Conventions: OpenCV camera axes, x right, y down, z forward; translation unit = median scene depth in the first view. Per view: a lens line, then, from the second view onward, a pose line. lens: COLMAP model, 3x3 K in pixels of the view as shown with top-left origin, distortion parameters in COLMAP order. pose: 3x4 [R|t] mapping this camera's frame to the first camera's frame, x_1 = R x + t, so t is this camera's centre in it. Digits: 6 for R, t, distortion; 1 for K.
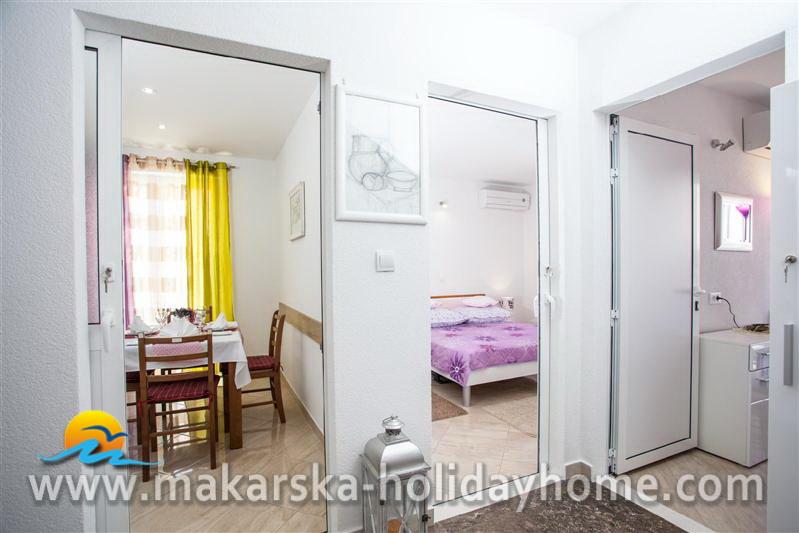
lens RADIAL K [[386.4, 0, 398.5], [0, 386.4, 271.6], [0, 0, 1]] dist [-0.082304, 0.038626]
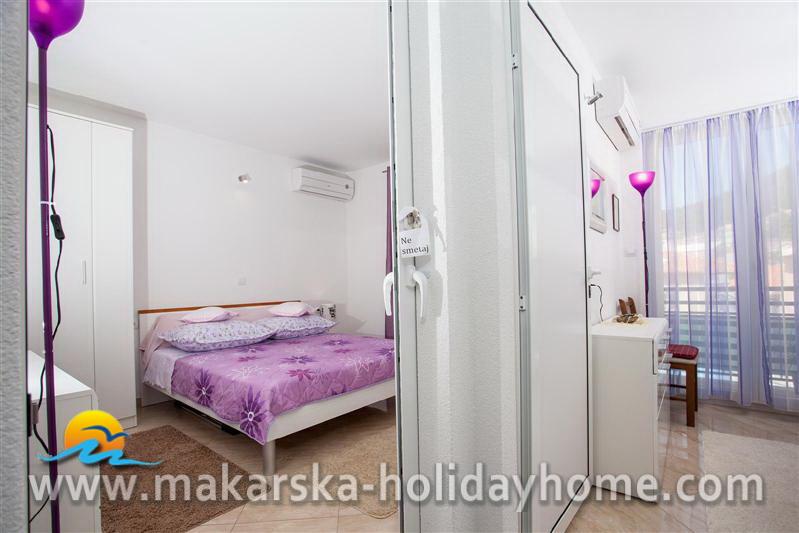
lens RADIAL K [[386.4, 0, 398.5], [0, 386.4, 271.6], [0, 0, 1]] dist [-0.082304, 0.038626]
pose [[0.895560, 0.002450, 0.444934, 0.089397], [0.015725, 0.999186, -0.037152, 0.050316], [-0.444663, 0.040268, 0.894792, 0.333730]]
